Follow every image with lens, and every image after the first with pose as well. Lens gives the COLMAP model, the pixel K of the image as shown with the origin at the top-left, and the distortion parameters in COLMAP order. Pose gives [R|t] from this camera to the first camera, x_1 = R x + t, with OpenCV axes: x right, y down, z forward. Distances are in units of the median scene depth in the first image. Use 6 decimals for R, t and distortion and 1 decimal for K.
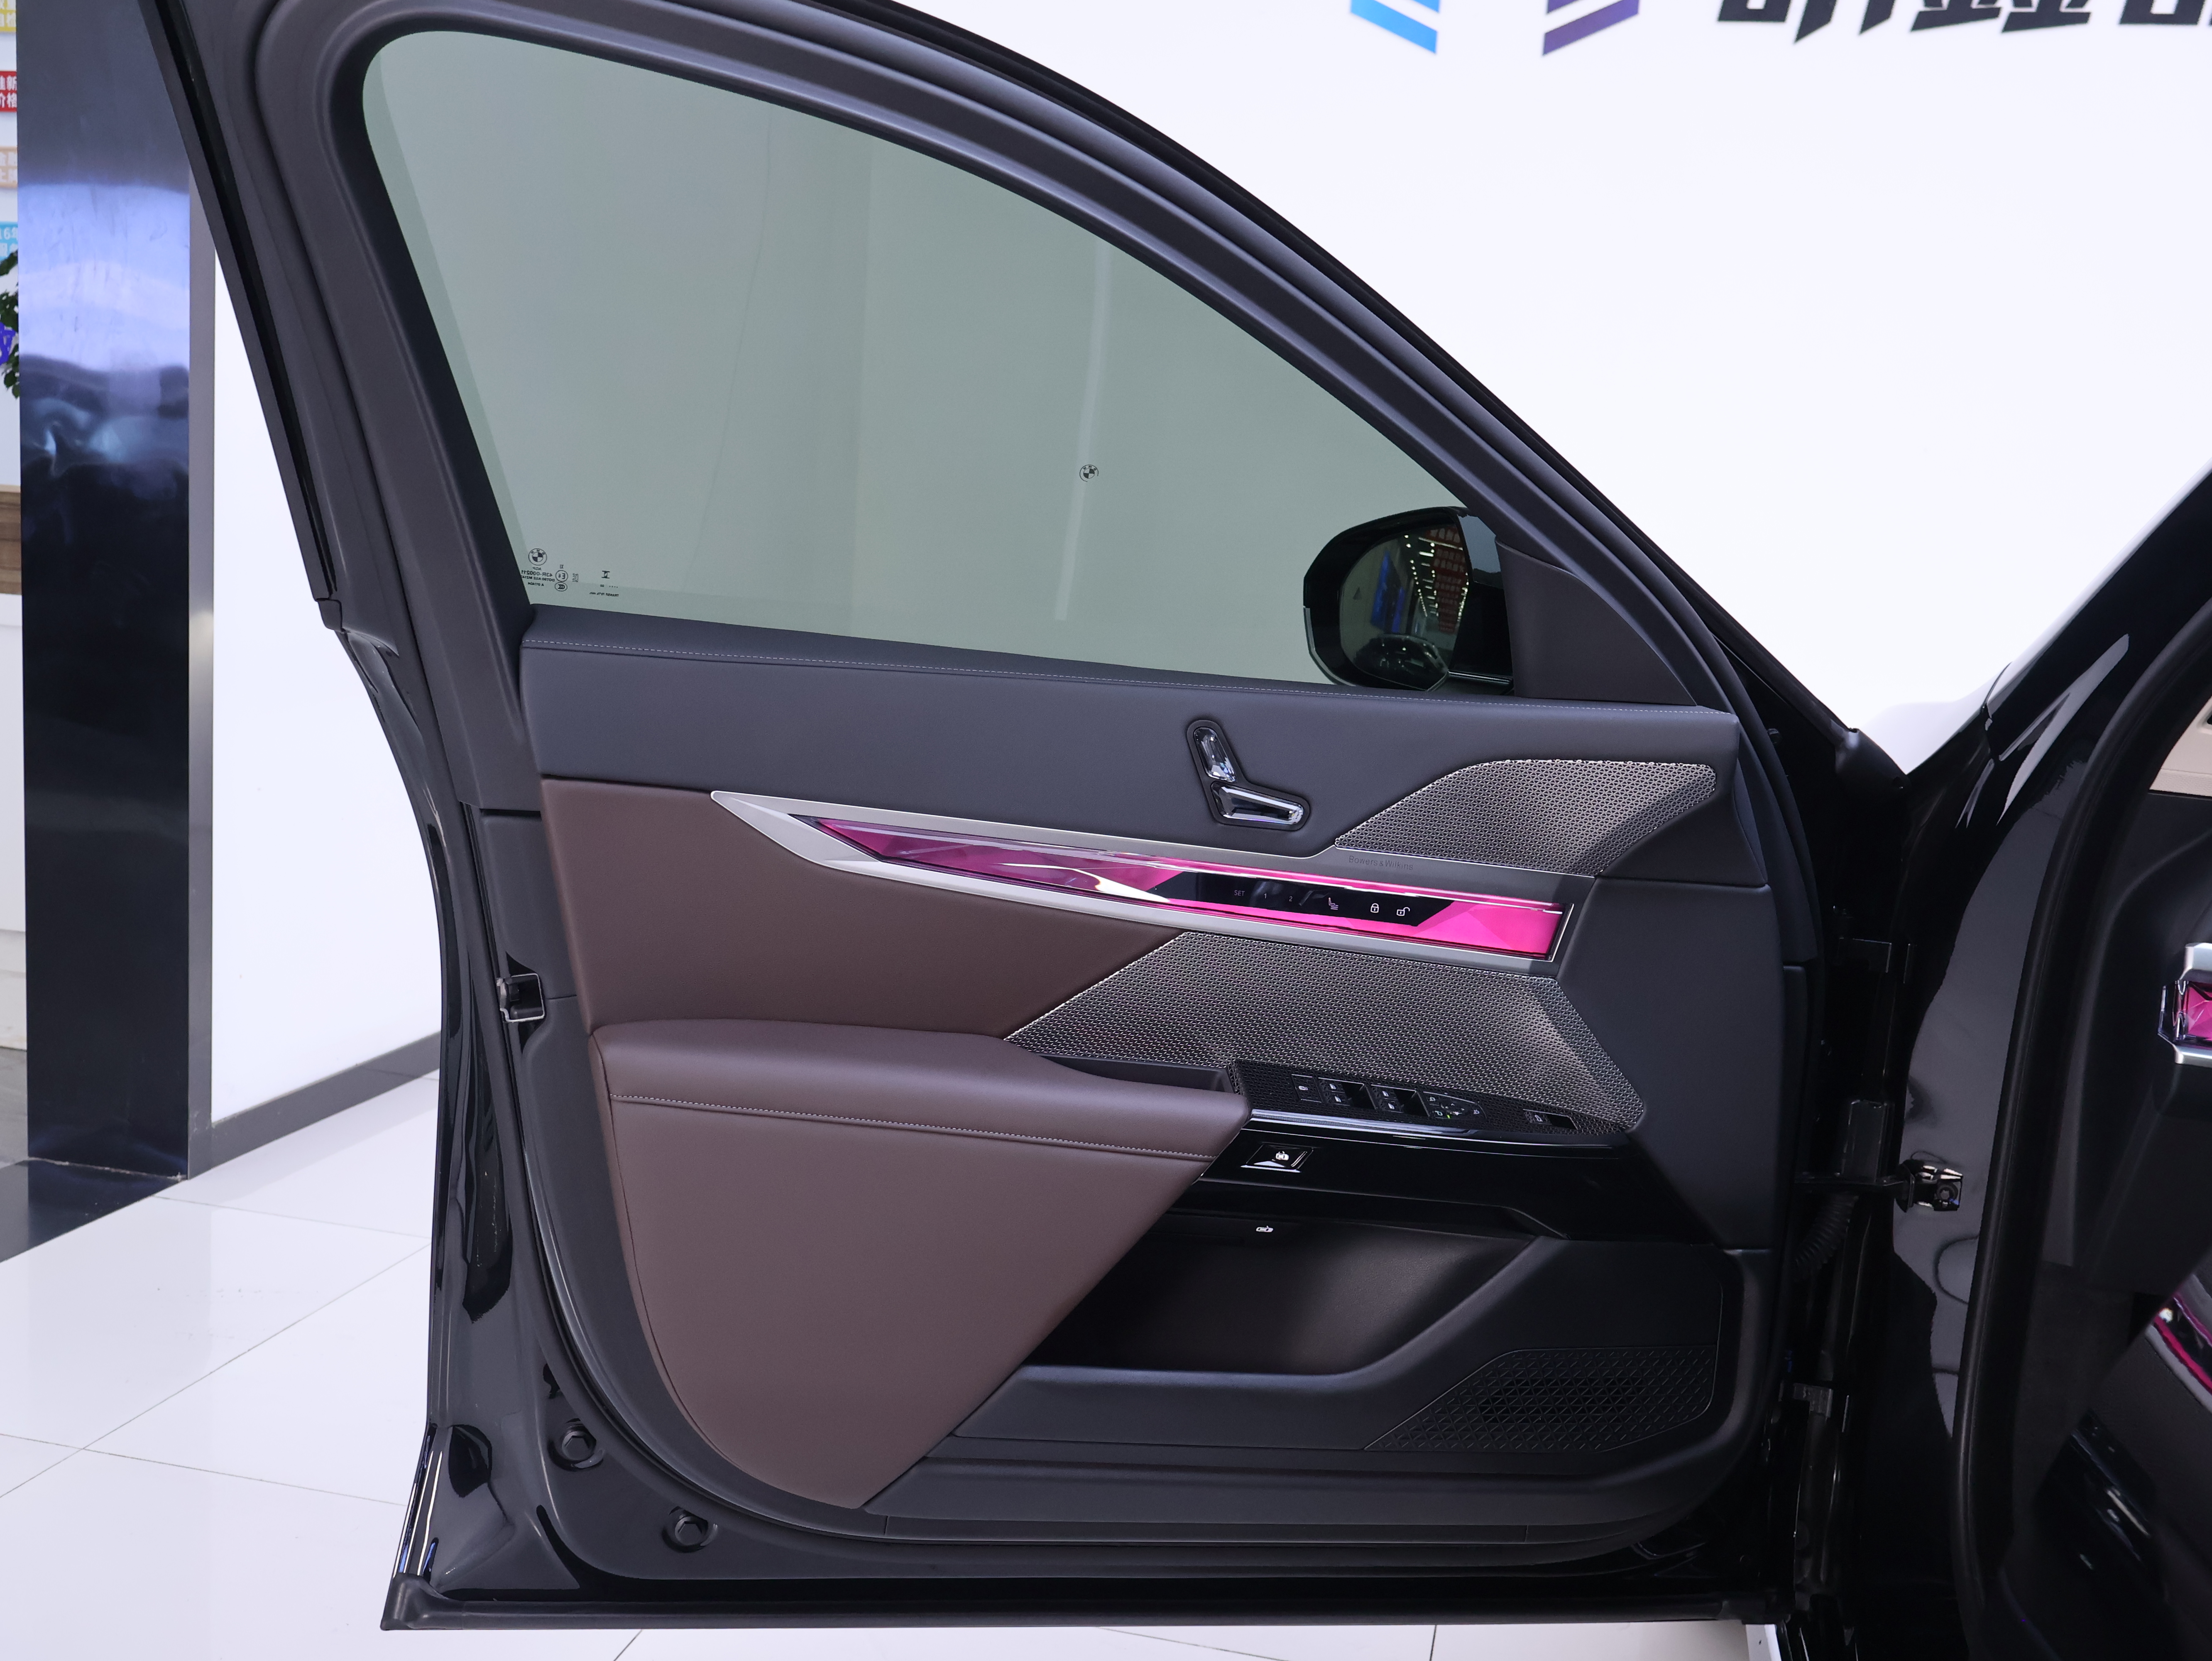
lens RADIAL K [[2083.5, 0, 1106.0], [0, 2083.5, 835.2], [0, 0, 1]] dist [-0.007105, 0.000000]
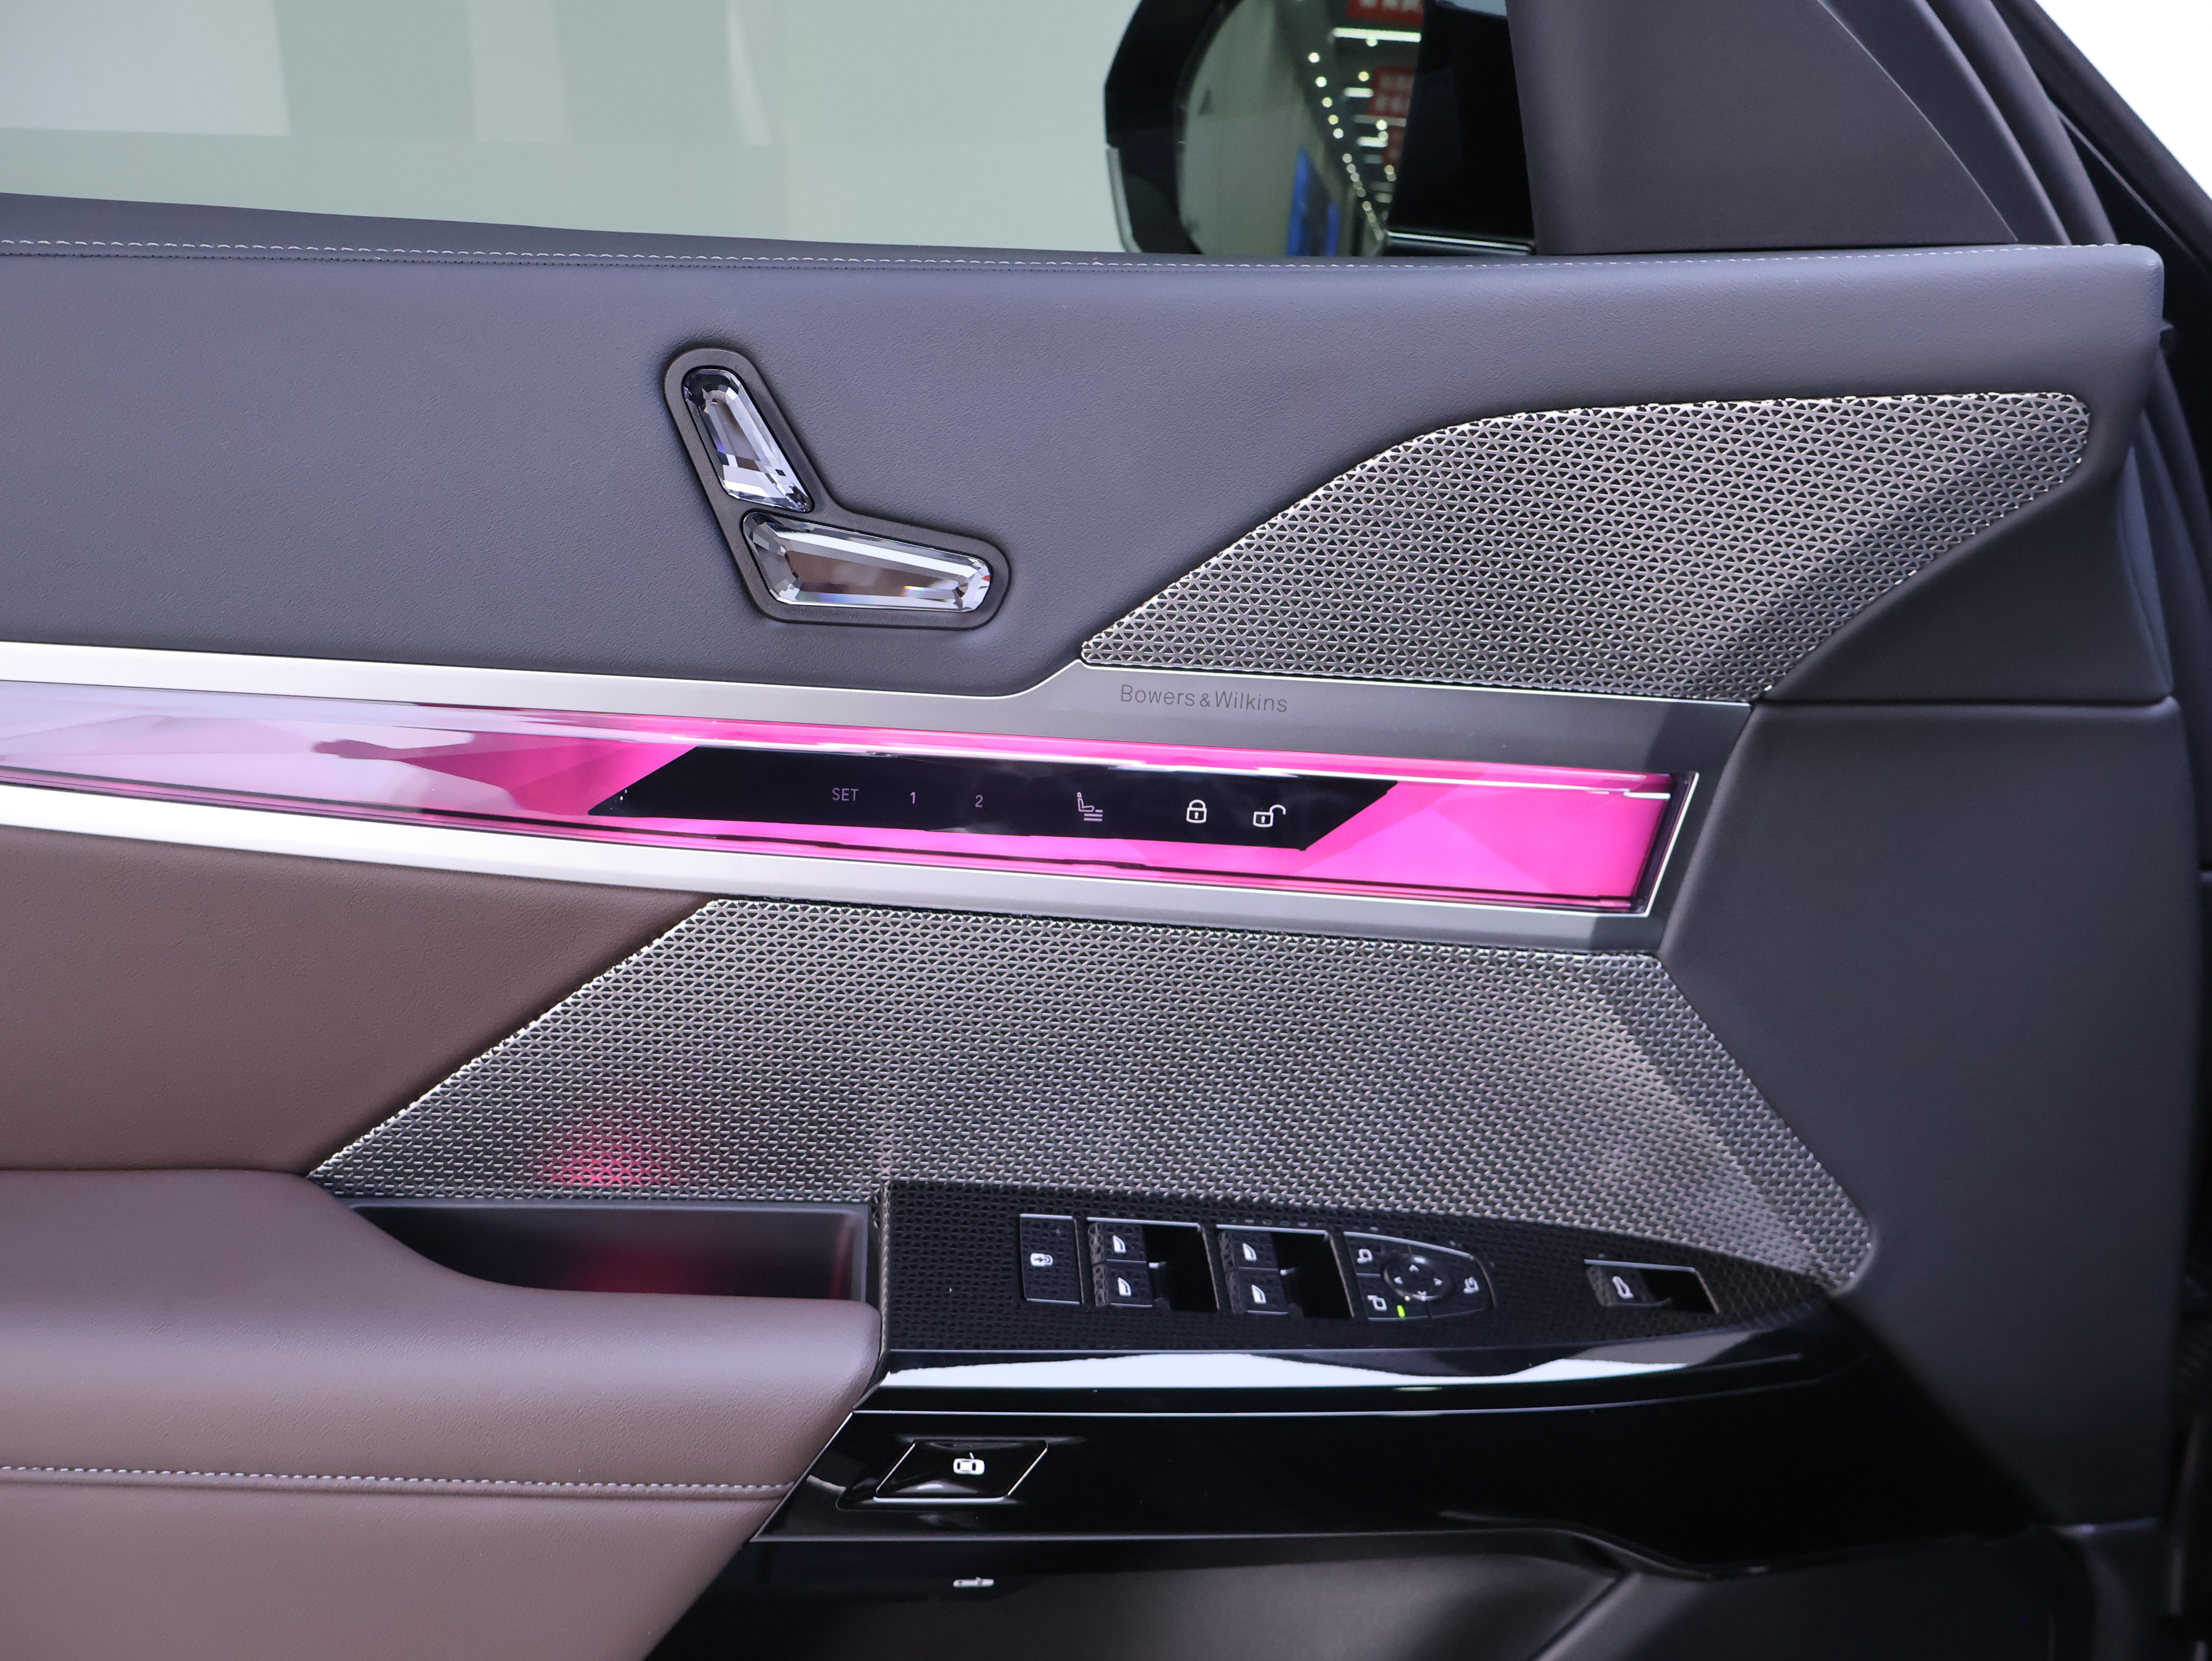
lens RADIAL K [[2083.5, 0, 1112.7], [0, 2083.5, 833.4], [0, 0, 1]] dist [-0.007105, 0.000000]
pose [[0.998473, -0.047982, -0.027369, 0.122931], [0.050790, 0.992260, 0.113316, -0.006696], [0.021720, -0.114533, 0.993182, 0.600687]]
